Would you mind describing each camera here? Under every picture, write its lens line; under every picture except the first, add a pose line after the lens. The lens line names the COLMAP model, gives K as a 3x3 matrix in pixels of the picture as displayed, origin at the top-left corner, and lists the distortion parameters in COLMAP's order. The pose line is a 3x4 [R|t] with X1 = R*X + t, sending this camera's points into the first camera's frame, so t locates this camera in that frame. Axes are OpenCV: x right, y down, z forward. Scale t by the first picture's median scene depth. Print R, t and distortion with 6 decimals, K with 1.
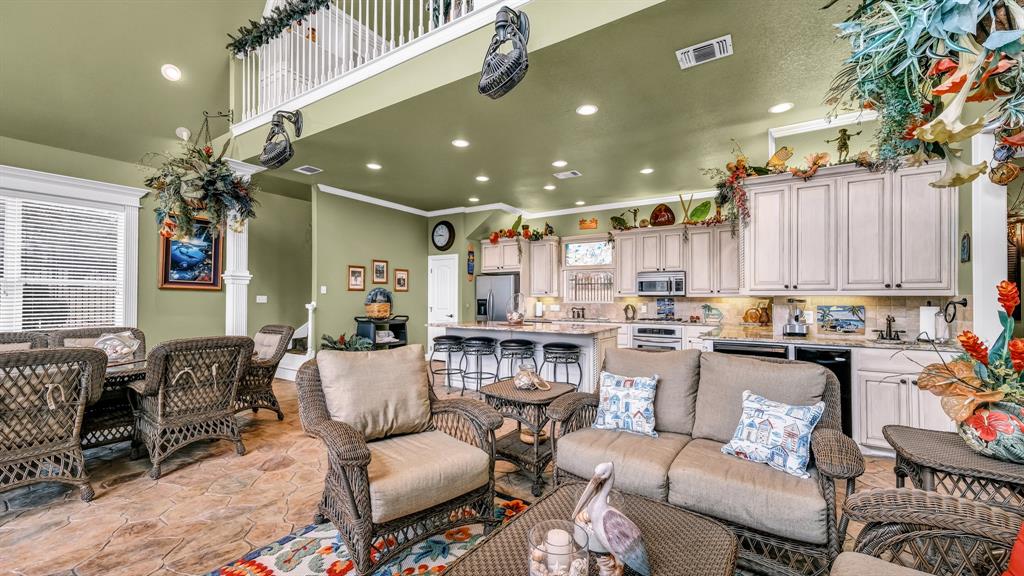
lens RADIAL K [[405.5, 0, 511.9], [0, 405.5, 297.1], [0, 0, 1]] dist [0.002664, 0.001307]
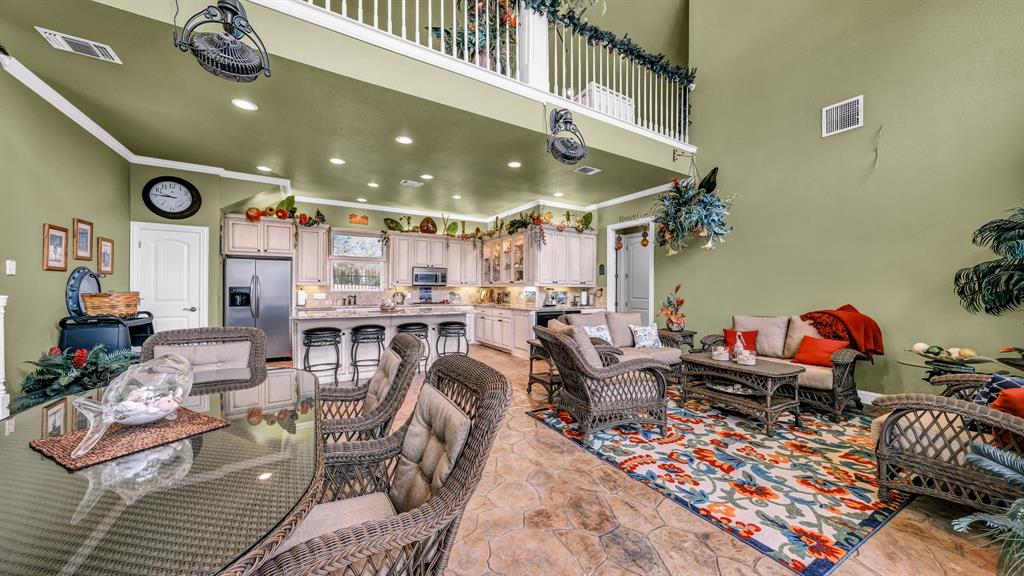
lens RADIAL K [[353.7, 0, 515.4], [0, 353.7, 290.2], [0, 0, 1]] dist [0.000868, 0.000084]
pose [[0.436730, -0.002802, 0.899588, -0.514249], [-0.008519, 0.999937, 0.007250, 0.001803], [-0.899552, -0.010830, 0.436678, 0.204629]]
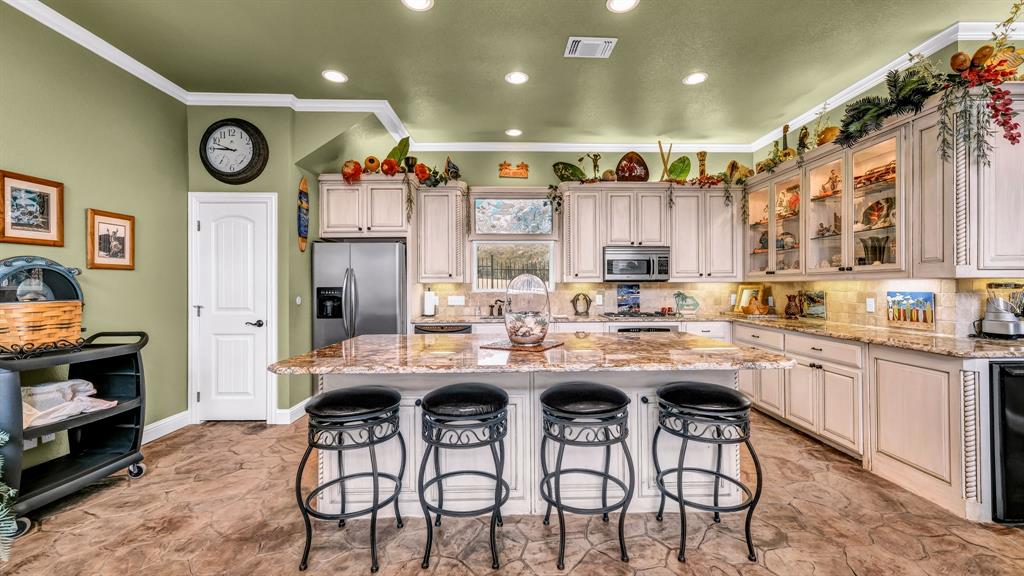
lens RADIAL K [[405.5, 0, 520.0], [0, 405.5, 283.6], [0, 0, 1]] dist [0.002664, 0.001307]
pose [[0.826665, -0.002546, 0.562689, -0.177426], [0.003223, 0.999995, -0.000211, 0.001401], [-0.562686, 0.001988, 0.826669, 0.477786]]
